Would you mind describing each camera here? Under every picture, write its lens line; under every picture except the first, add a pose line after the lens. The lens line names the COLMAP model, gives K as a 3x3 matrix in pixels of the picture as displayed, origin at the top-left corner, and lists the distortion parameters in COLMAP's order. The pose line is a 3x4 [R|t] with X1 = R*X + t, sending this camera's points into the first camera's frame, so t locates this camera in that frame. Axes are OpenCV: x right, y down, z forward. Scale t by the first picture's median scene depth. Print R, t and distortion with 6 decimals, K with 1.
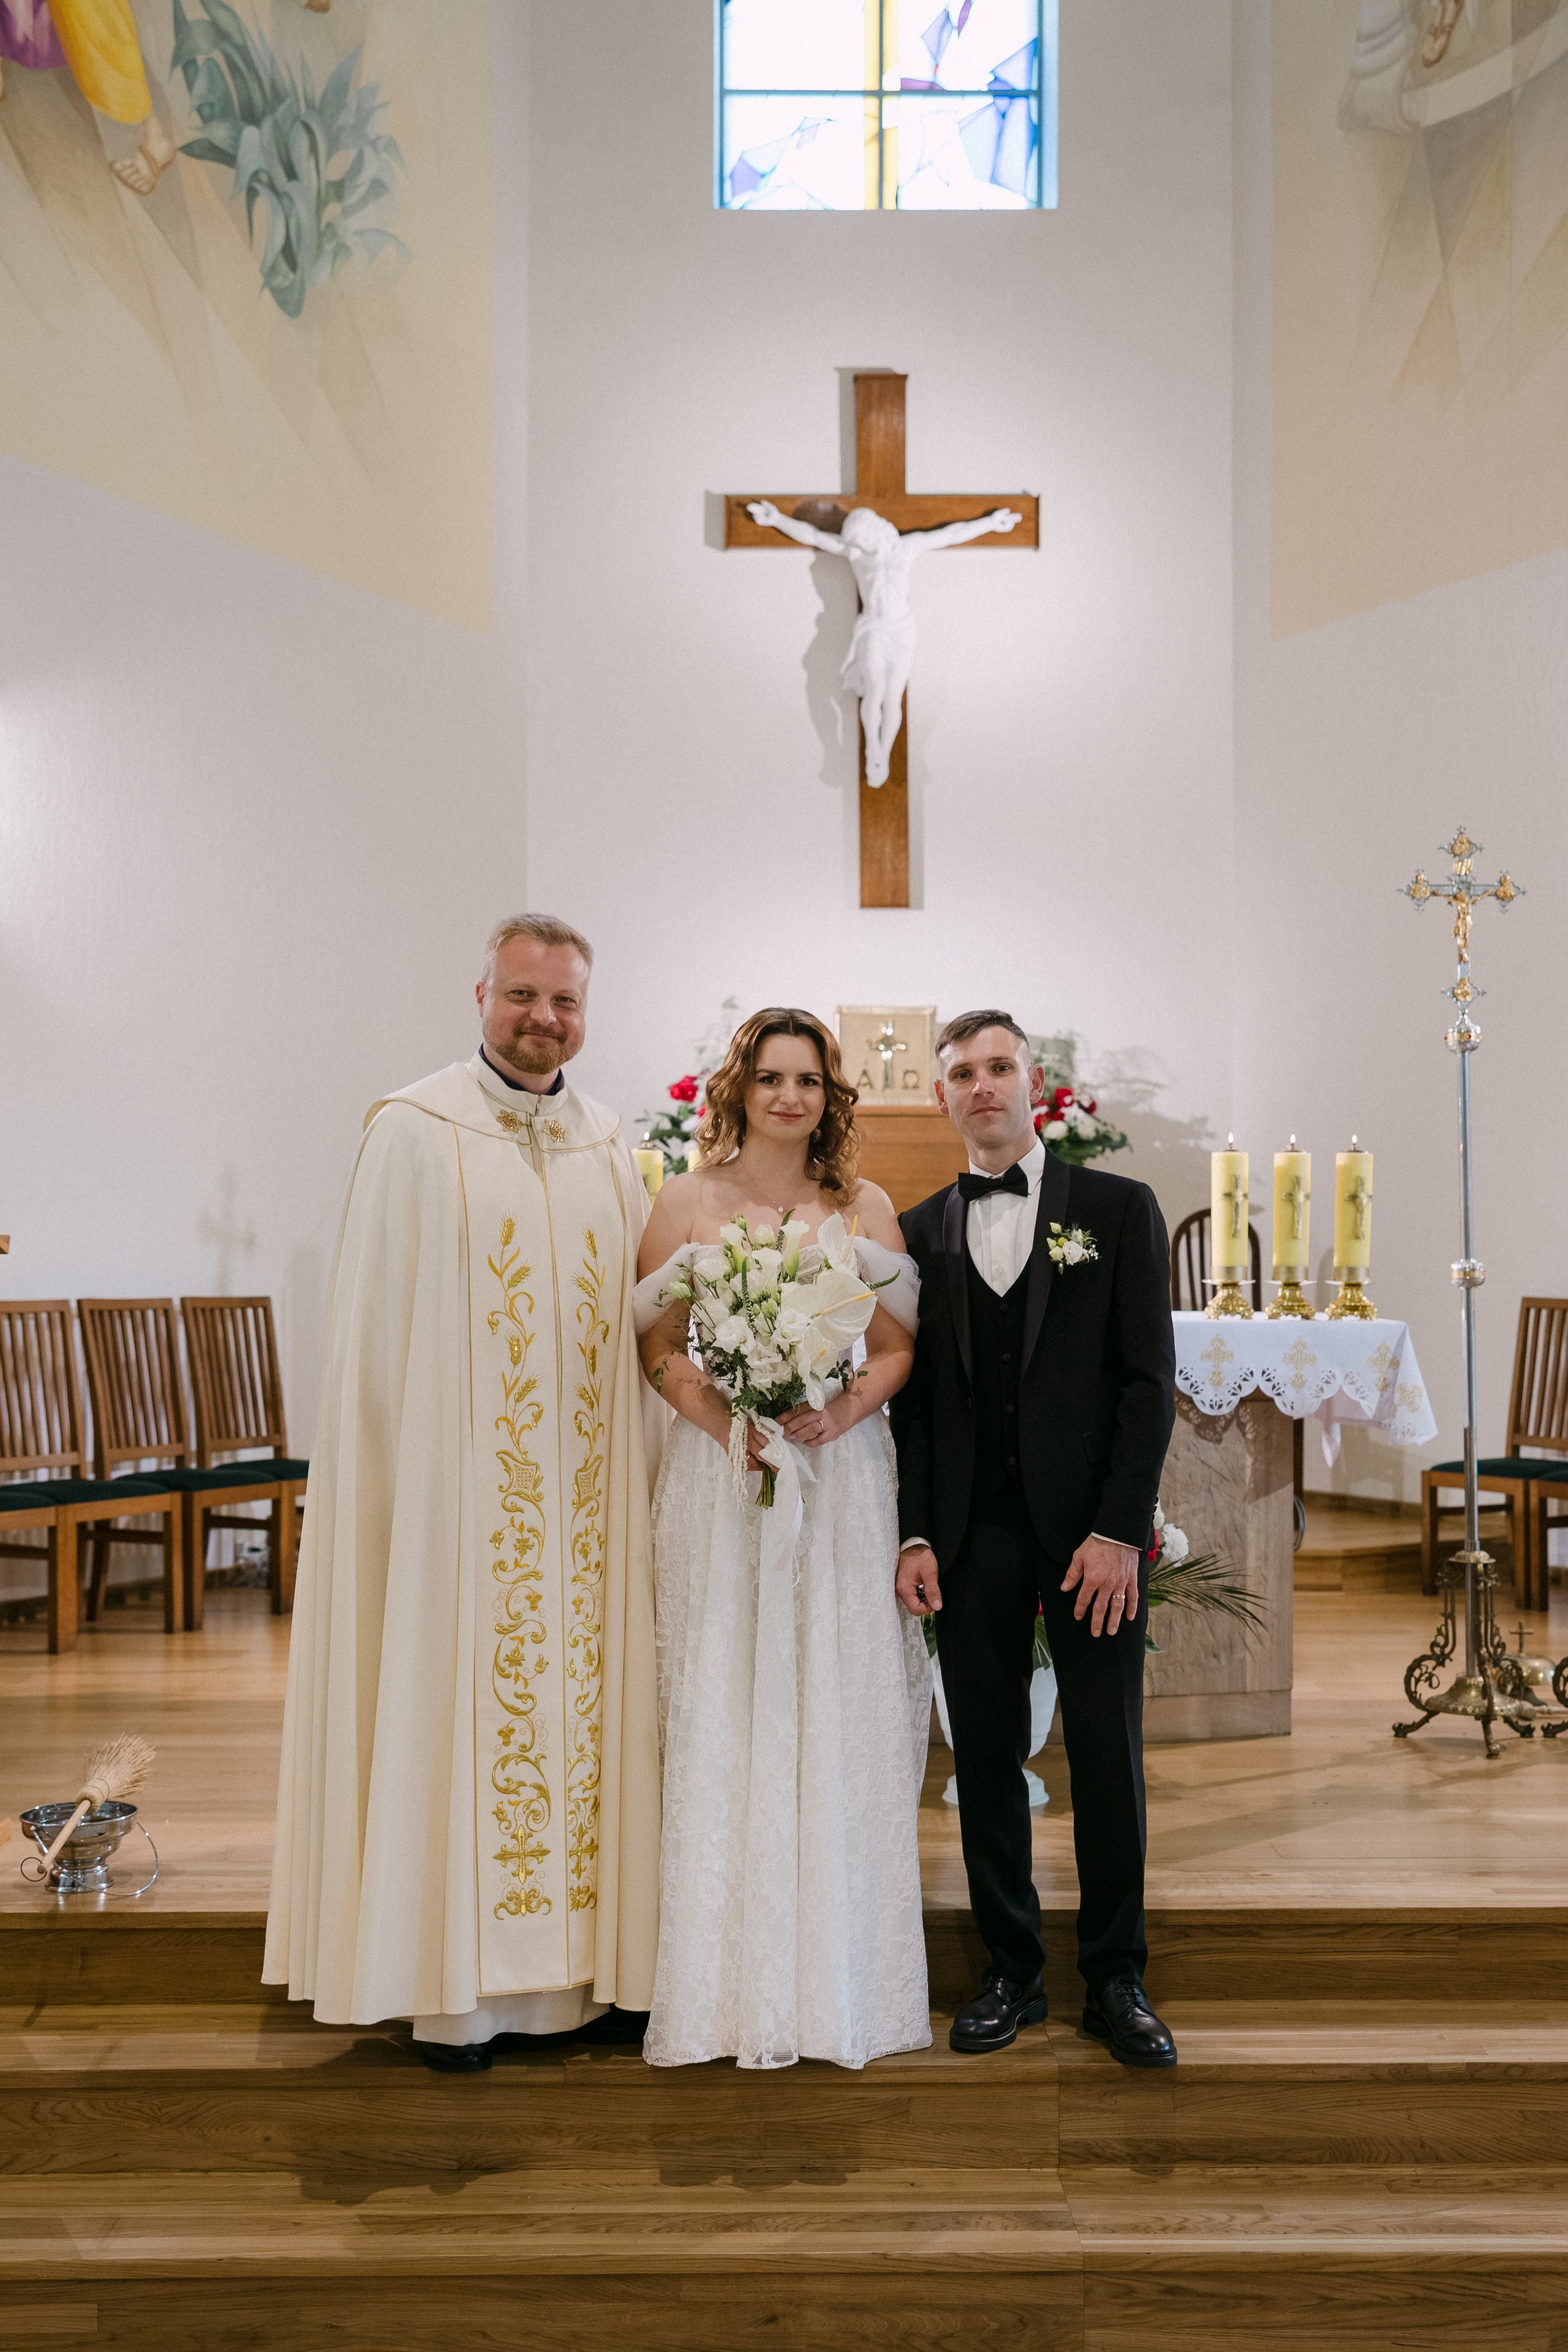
lens RADIAL K [[2183.4, 0, 784.0], [0, 2183.4, 1176.0], [0, 0, 1]] dist [0.018862, 0.016913]
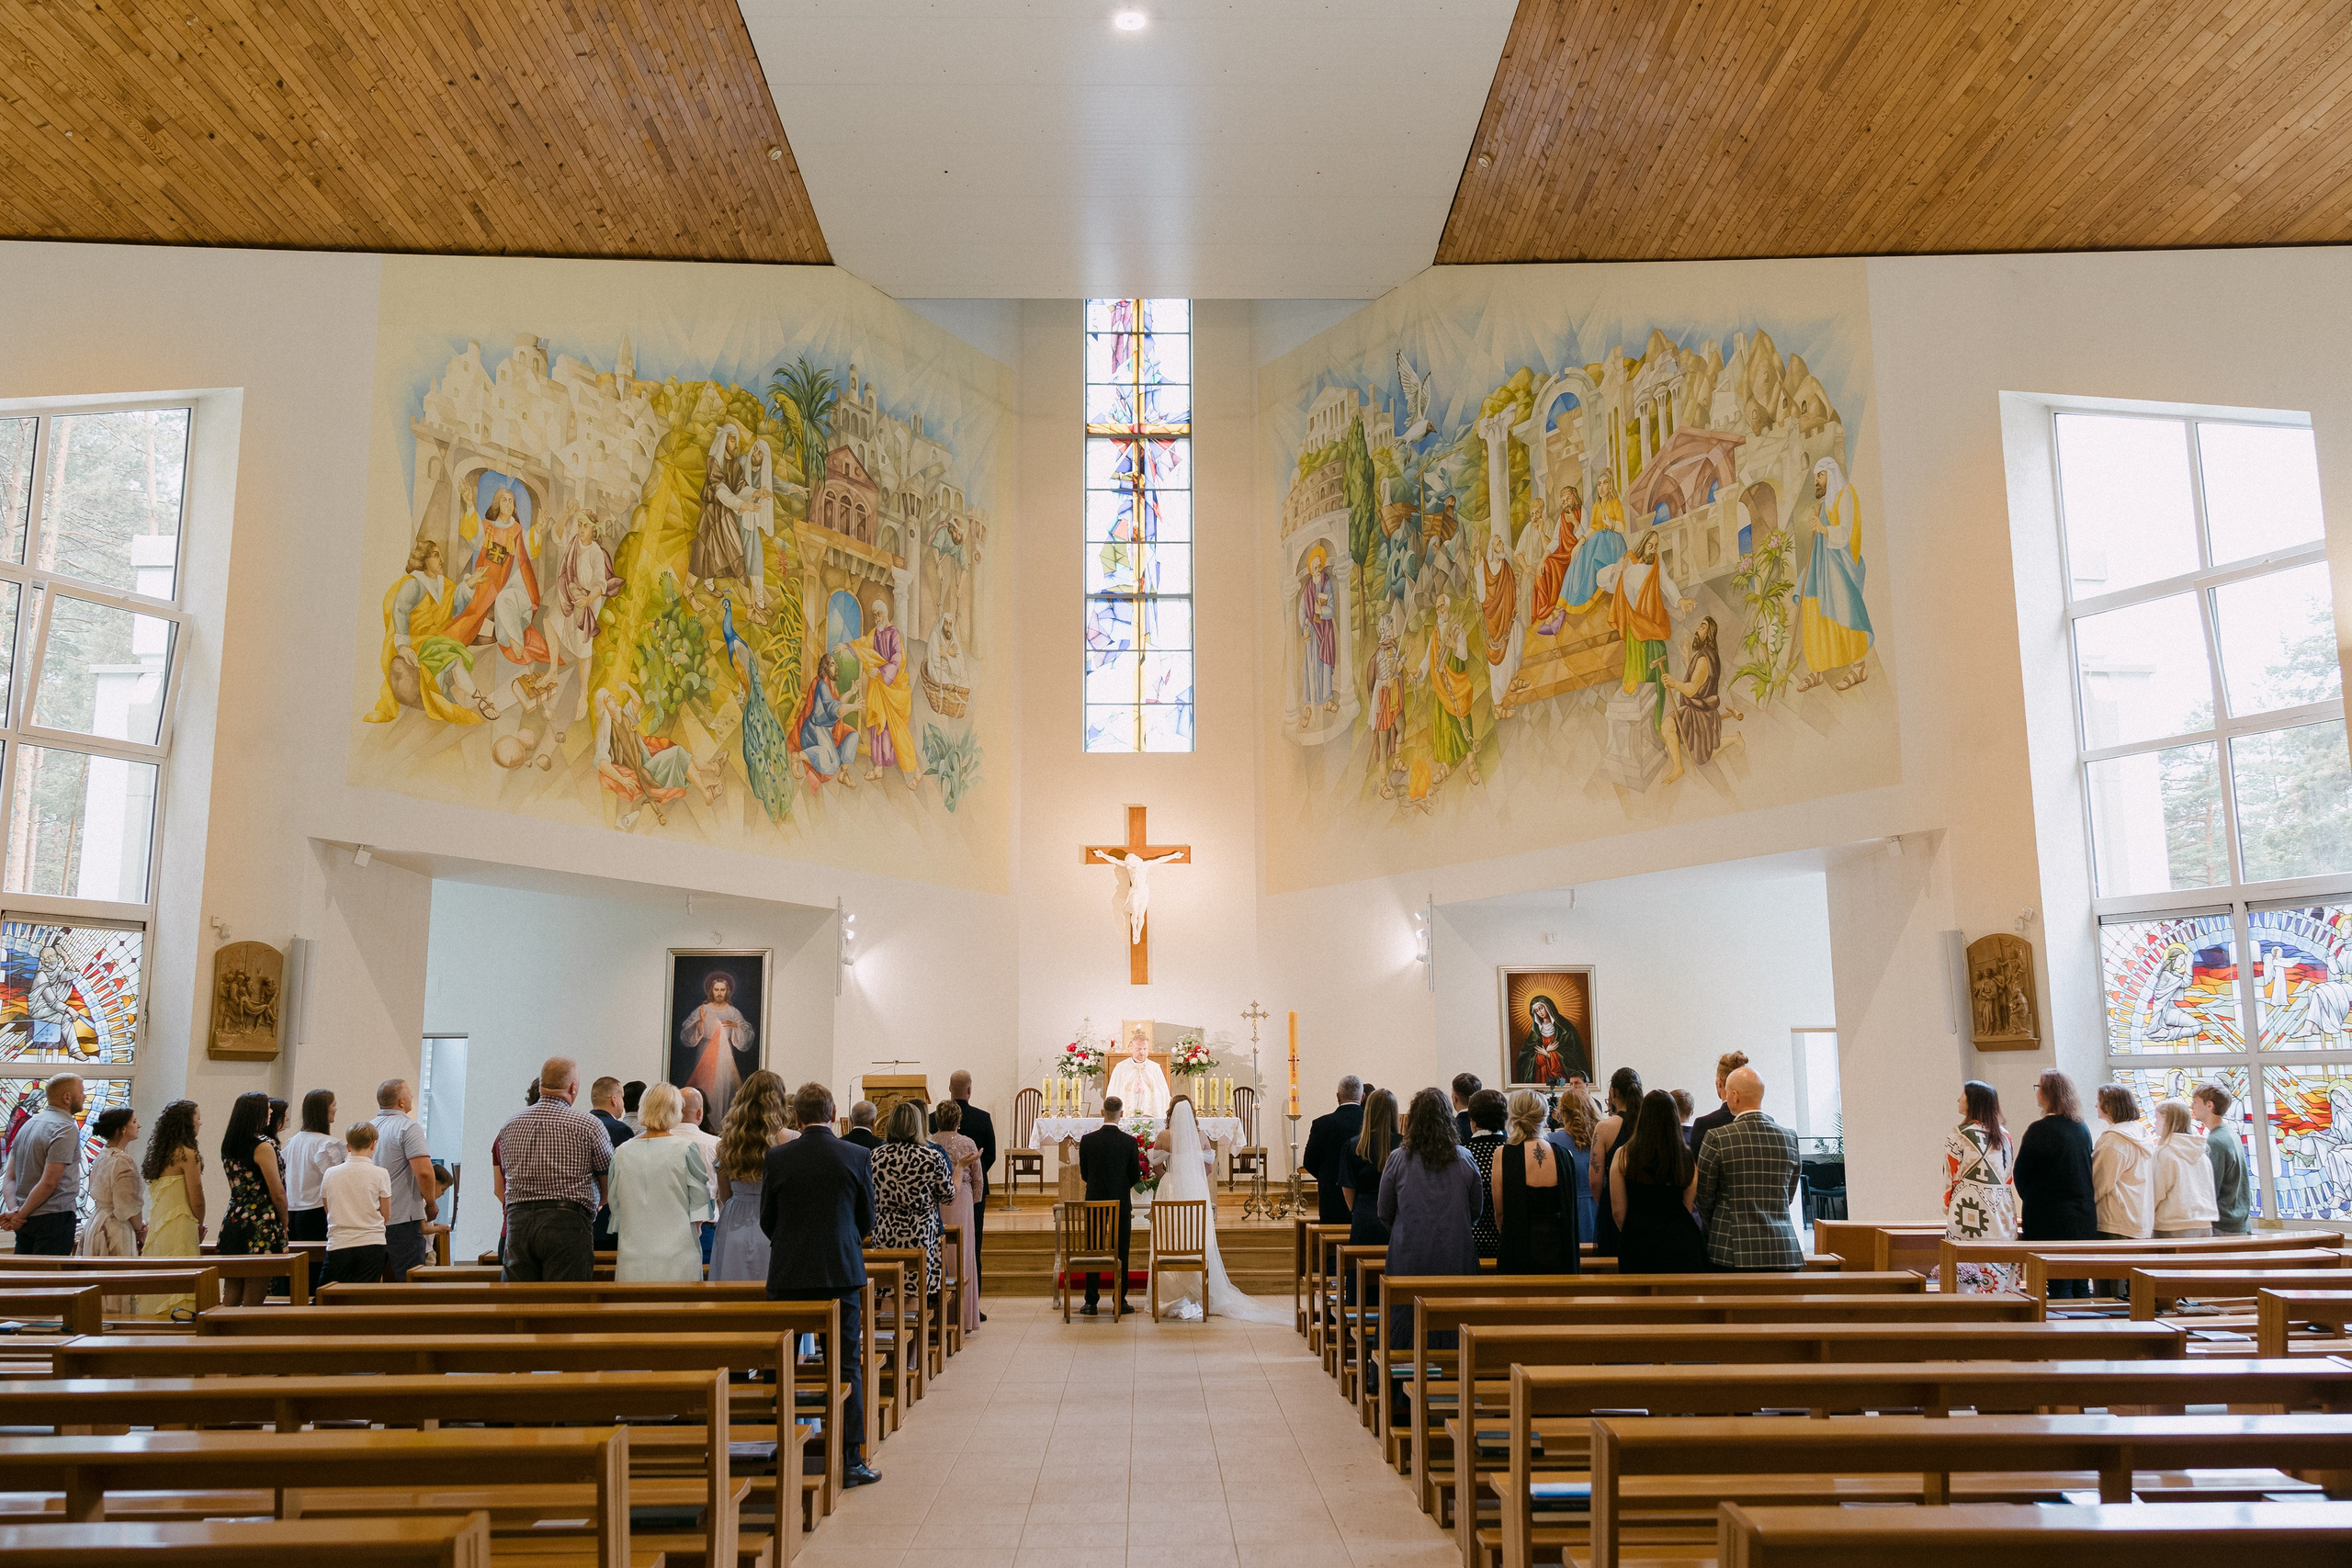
lens RADIAL K [[1833.0, 0, 1176.0], [0, 1833.0, 784.0], [0, 0, 1]] dist [0.012137, 0.001207]
pose [[0.999957, -0.004921, 0.007817, 0.092044], [0.005919, 0.991054, -0.133334, -0.070871], [-0.007091, 0.133374, 0.991040, -1.799054]]
